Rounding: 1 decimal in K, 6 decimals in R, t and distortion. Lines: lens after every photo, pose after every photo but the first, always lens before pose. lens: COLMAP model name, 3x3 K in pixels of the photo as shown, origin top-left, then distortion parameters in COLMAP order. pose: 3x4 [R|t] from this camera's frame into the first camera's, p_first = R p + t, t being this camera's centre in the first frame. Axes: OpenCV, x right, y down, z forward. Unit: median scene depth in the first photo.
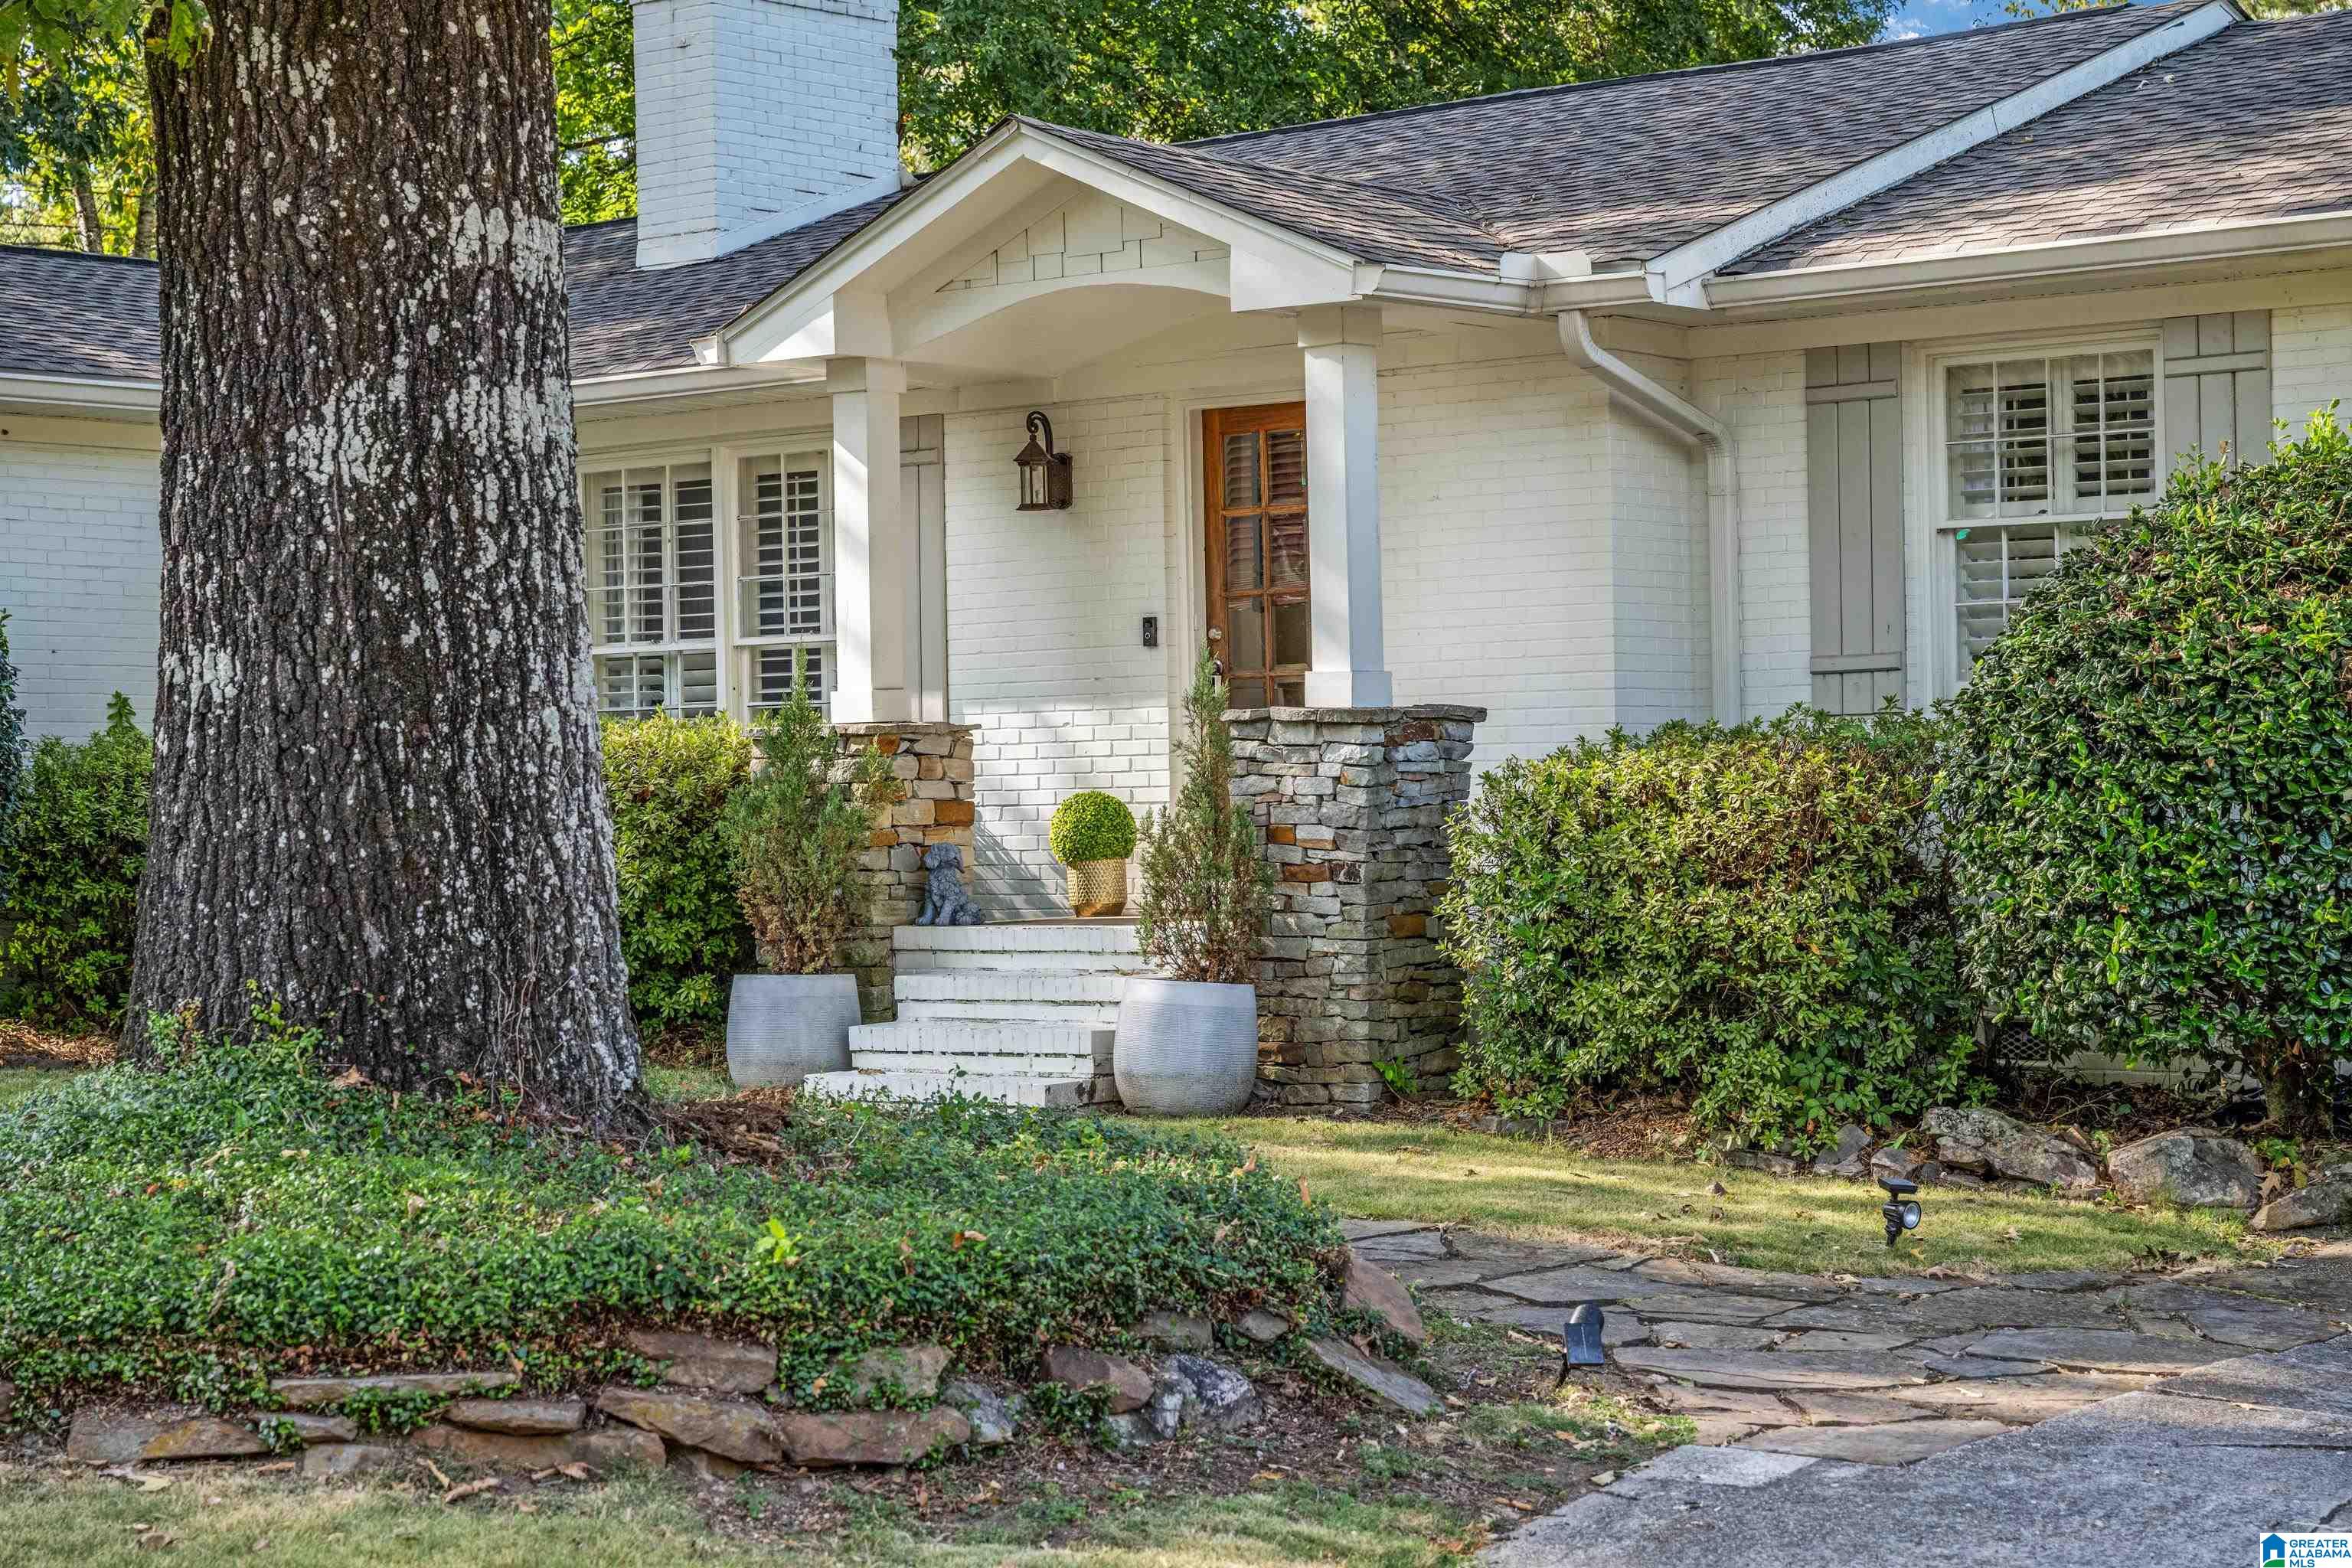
lens RADIAL K [[4461.4, 0, 1176.9], [0, 4461.4, 782.5], [0, 0, 1]] dist [0.010640, 0.000000]
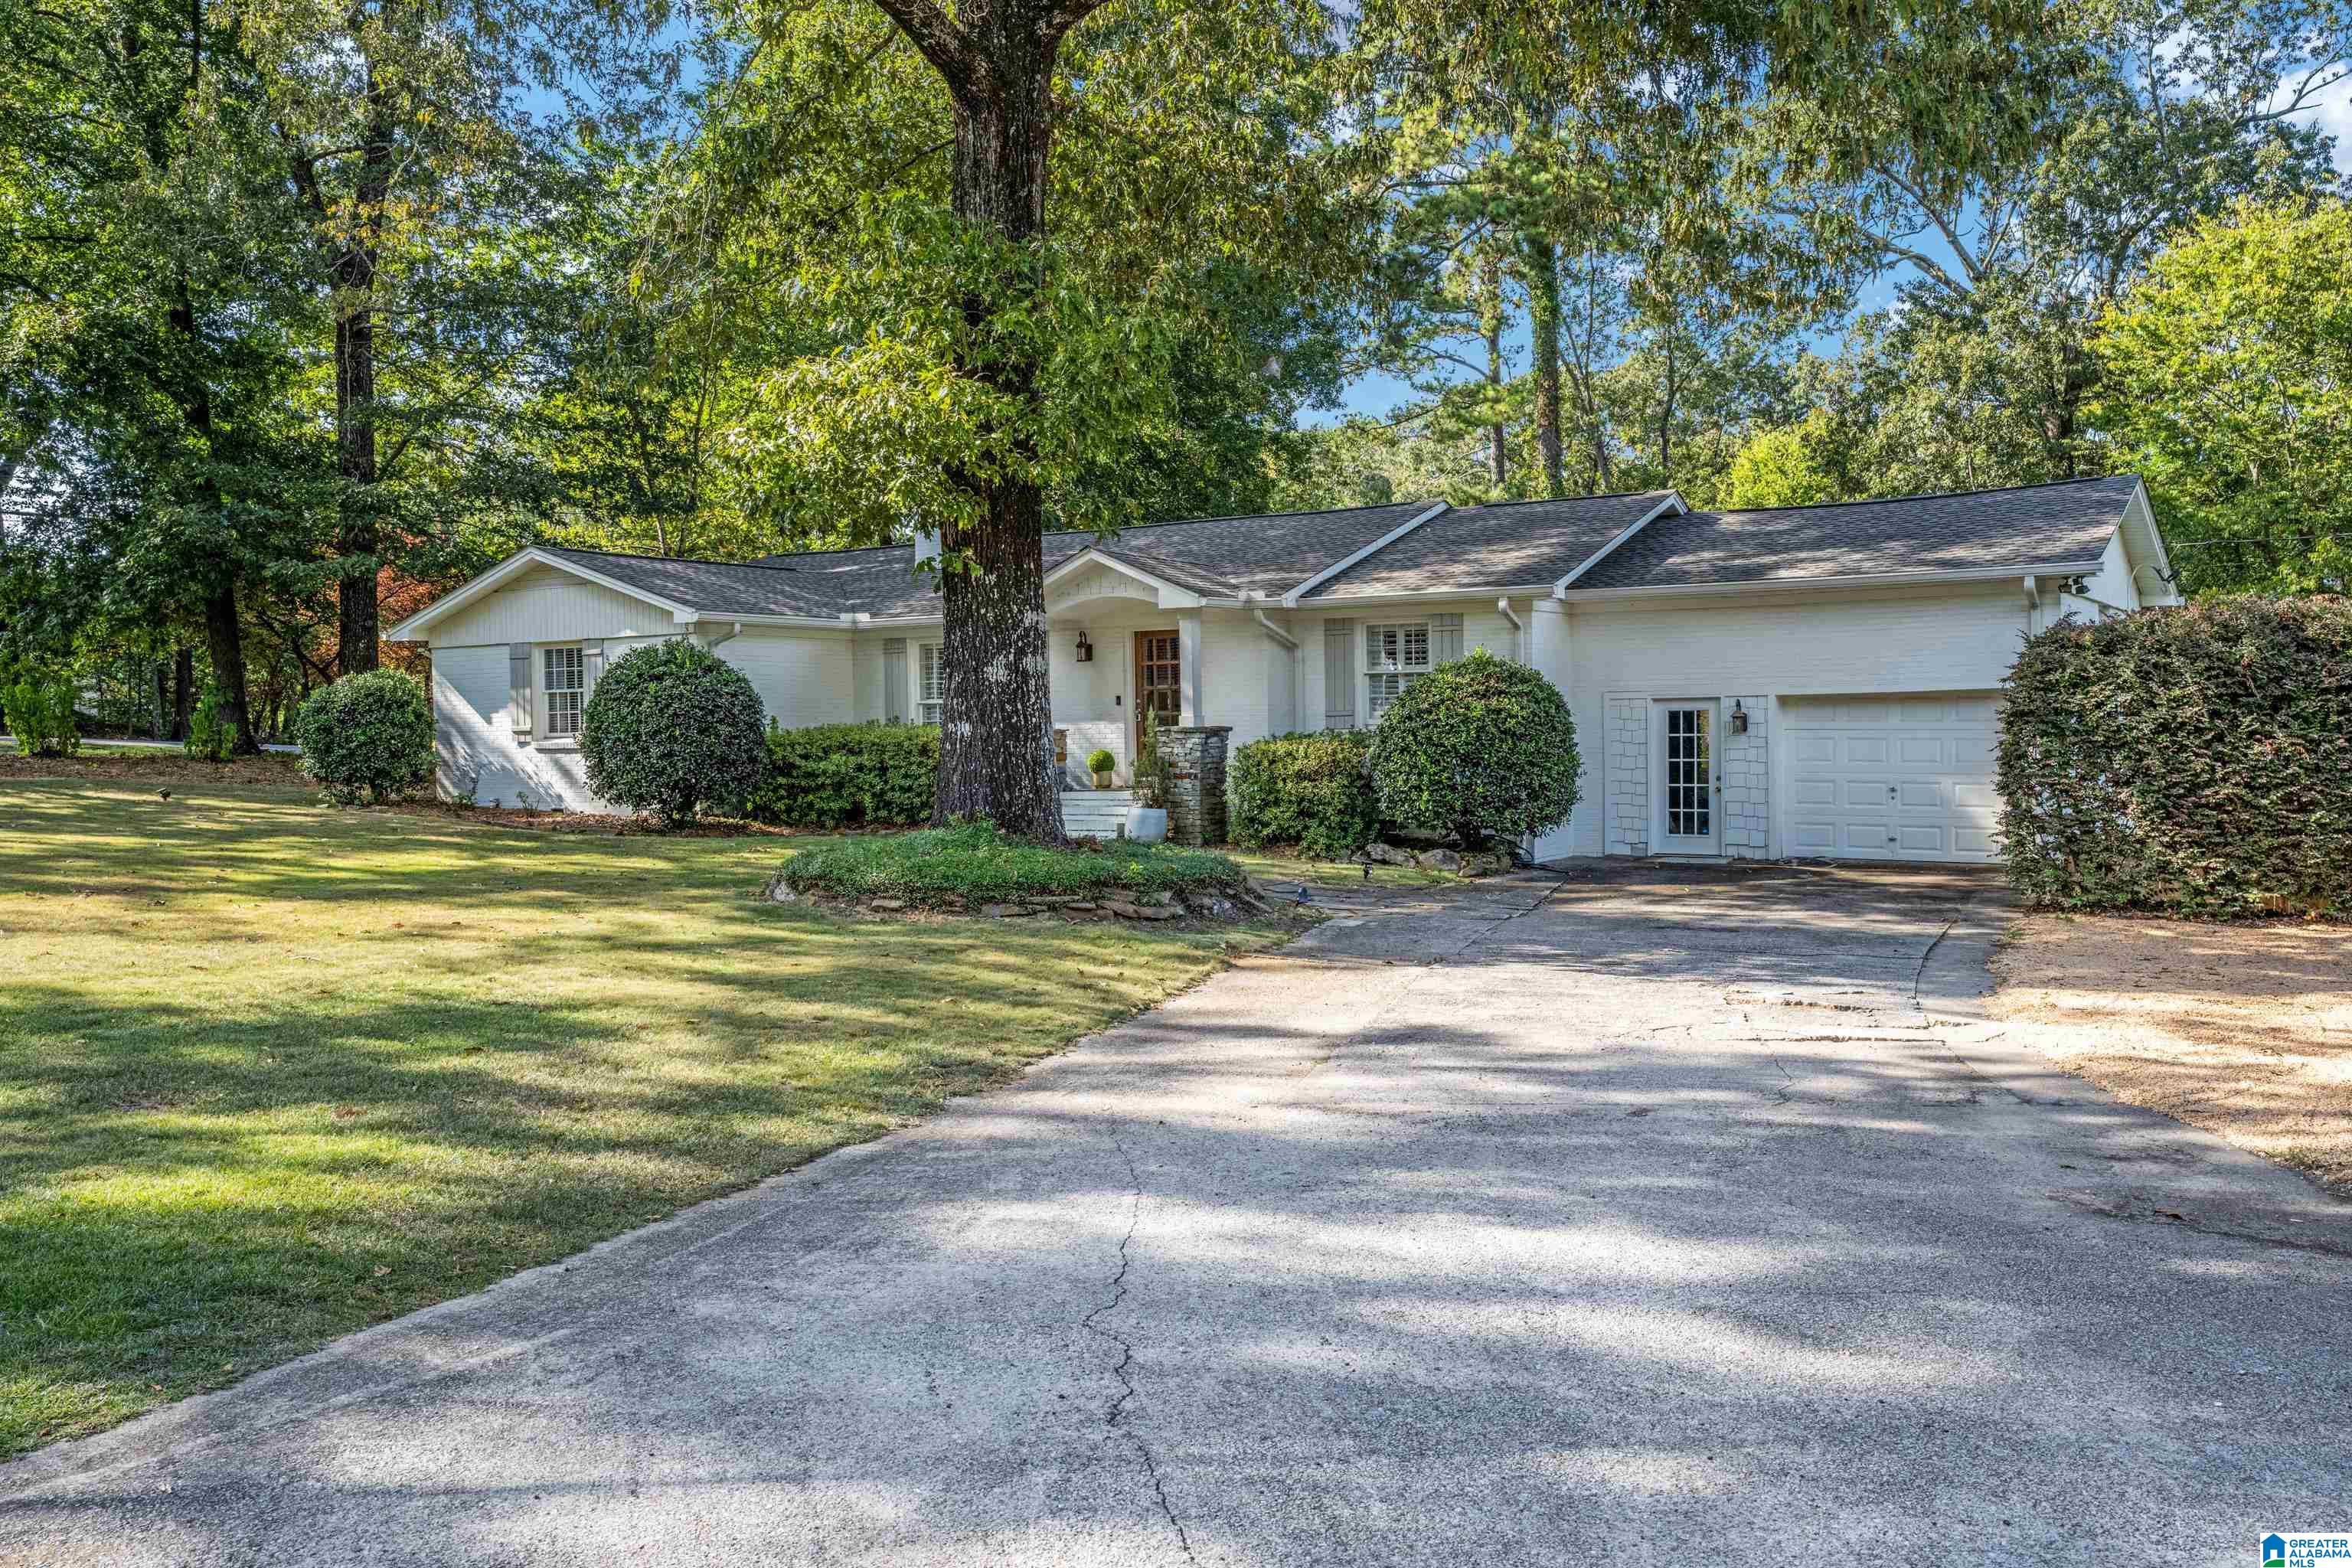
lens RADIAL K [[1978.0, 0, 1173.7], [0, 1978.0, 786.6], [0, 0, 1]] dist [-0.004066, 0.001116]
pose [[0.993630, 0.000544, 0.112690, -0.153959], [-0.004044, 0.999516, 0.030836, -0.019086], [-0.112619, -0.031096, 0.993152, -0.512359]]
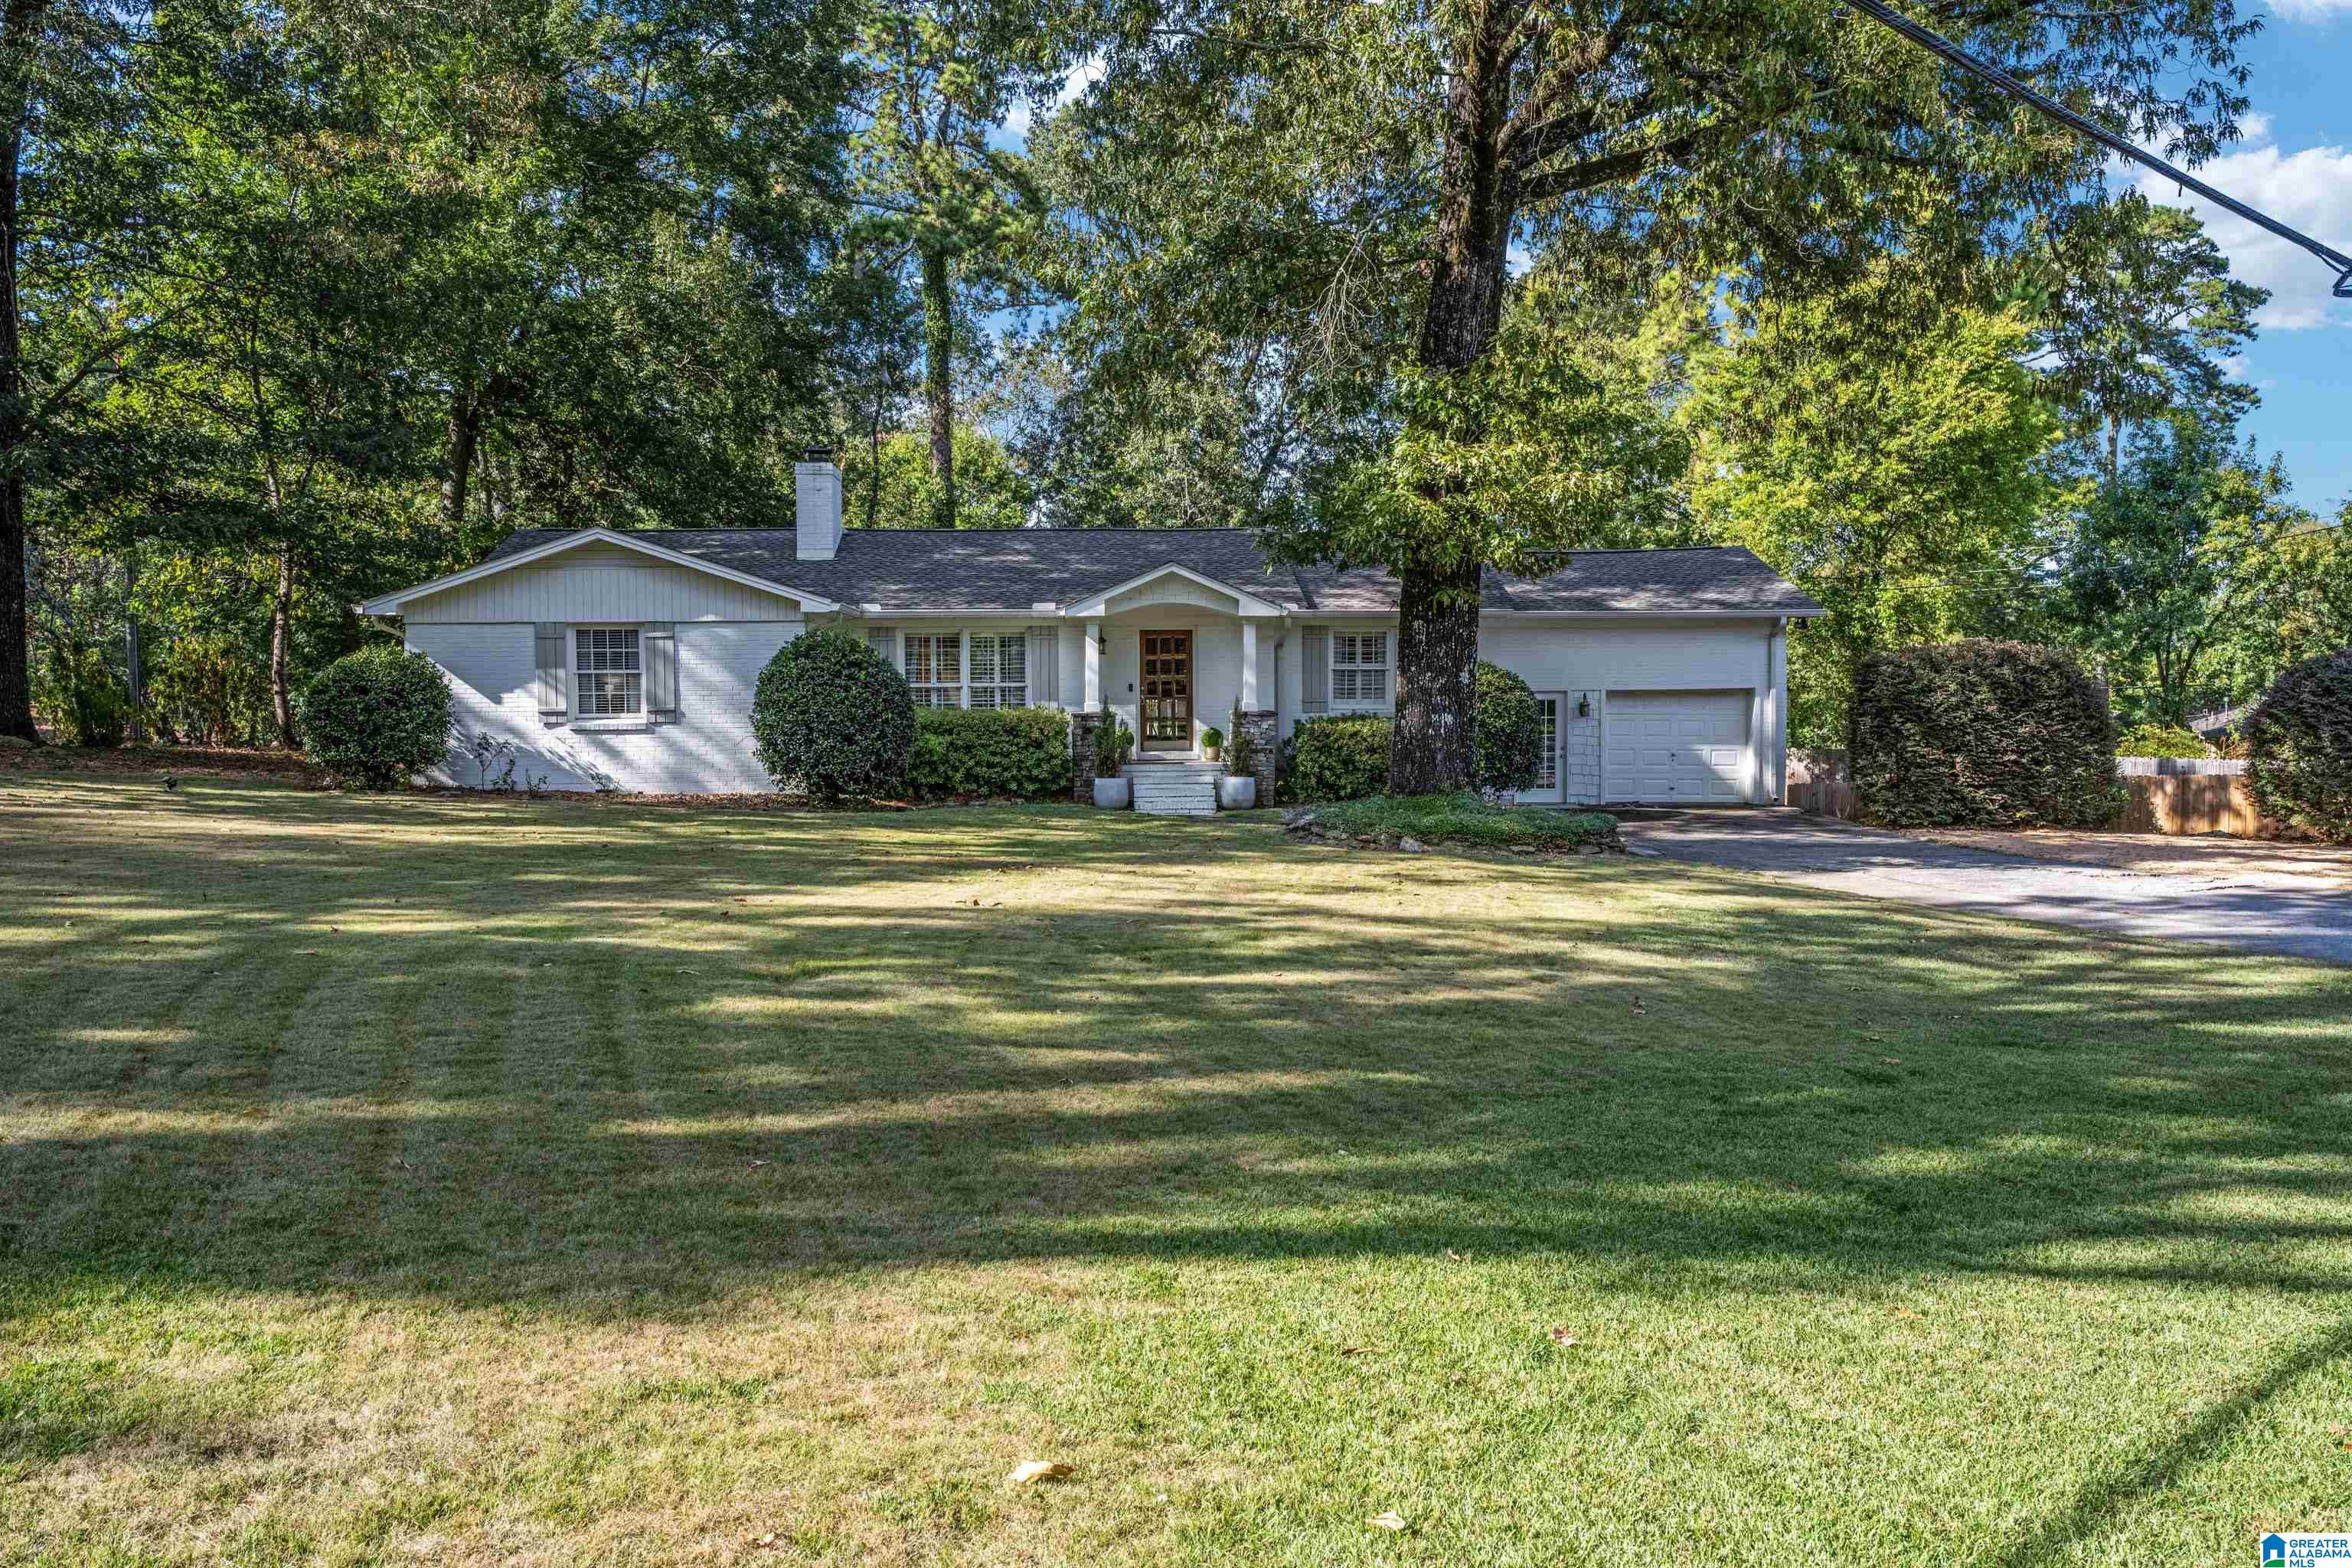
lens RADIAL K [[1978.0, 0, 1174.8], [0, 1978.0, 780.0], [0, 0, 1]] dist [-0.004066, 0.001116]
pose [[0.736977, -0.019927, 0.675624, -1.369415], [-0.011288, 0.999063, 0.041780, -0.031394], [-0.675824, -0.038417, 0.736061, -0.341488]]
